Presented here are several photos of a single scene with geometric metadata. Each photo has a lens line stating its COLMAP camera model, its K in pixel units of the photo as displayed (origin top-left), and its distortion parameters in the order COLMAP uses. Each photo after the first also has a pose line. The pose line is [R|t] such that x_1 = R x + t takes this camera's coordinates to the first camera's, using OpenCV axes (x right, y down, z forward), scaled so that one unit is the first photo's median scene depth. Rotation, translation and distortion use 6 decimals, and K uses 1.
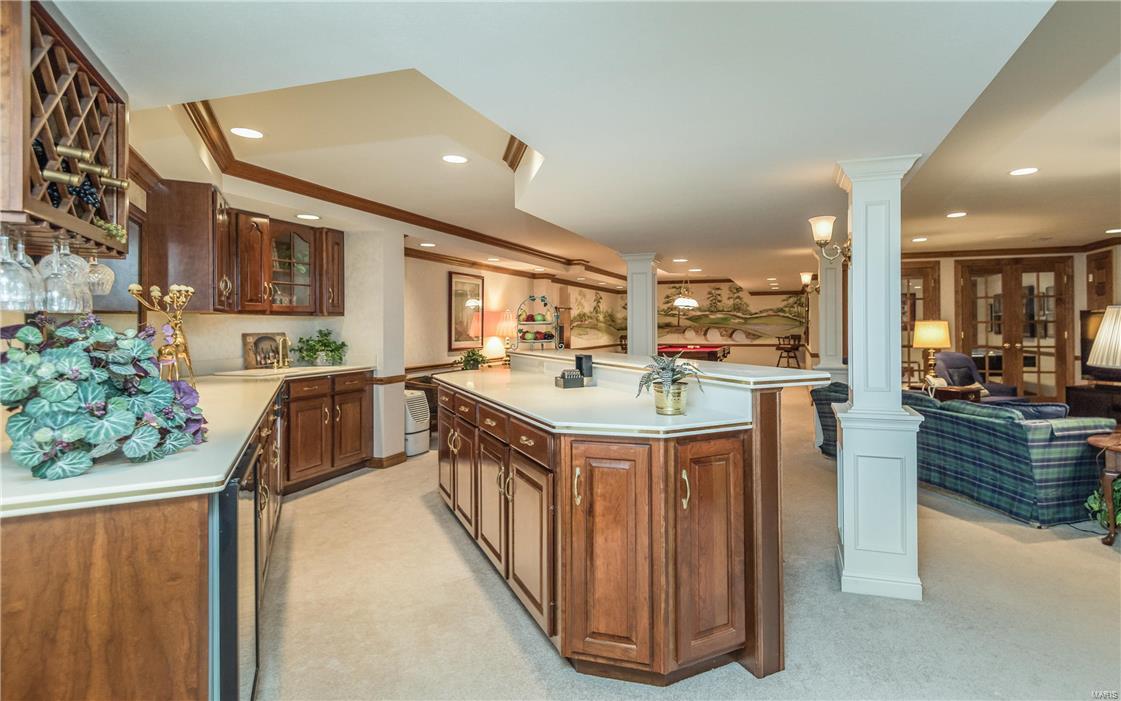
lens RADIAL K [[544.6, 0, 634.8], [0, 544.6, 320.1], [0, 0, 1]] dist [0.001485, -0.001582]
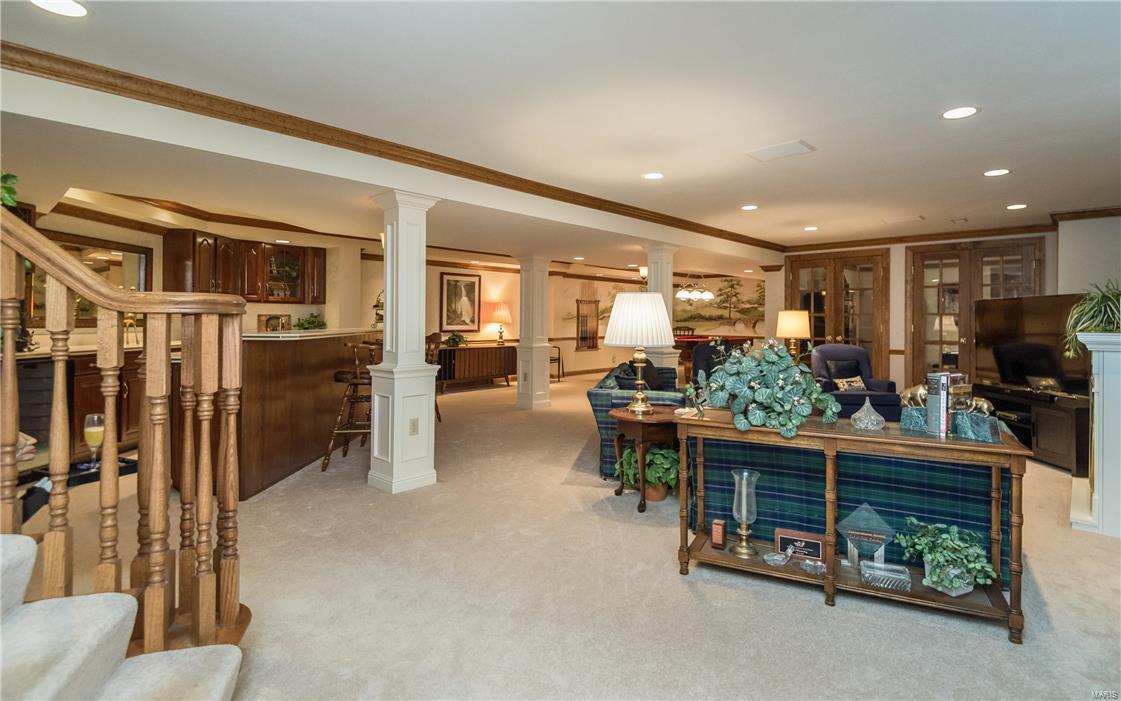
lens RADIAL K [[544.6, 0, 609.6], [0, 544.6, 310.3], [0, 0, 1]] dist [0.001485, -0.001582]
pose [[0.913328, 0.005569, -0.407187, 0.306865], [-0.008855, 0.999942, -0.006184, 0.004423], [0.407129, 0.009254, 0.913324, -0.022310]]
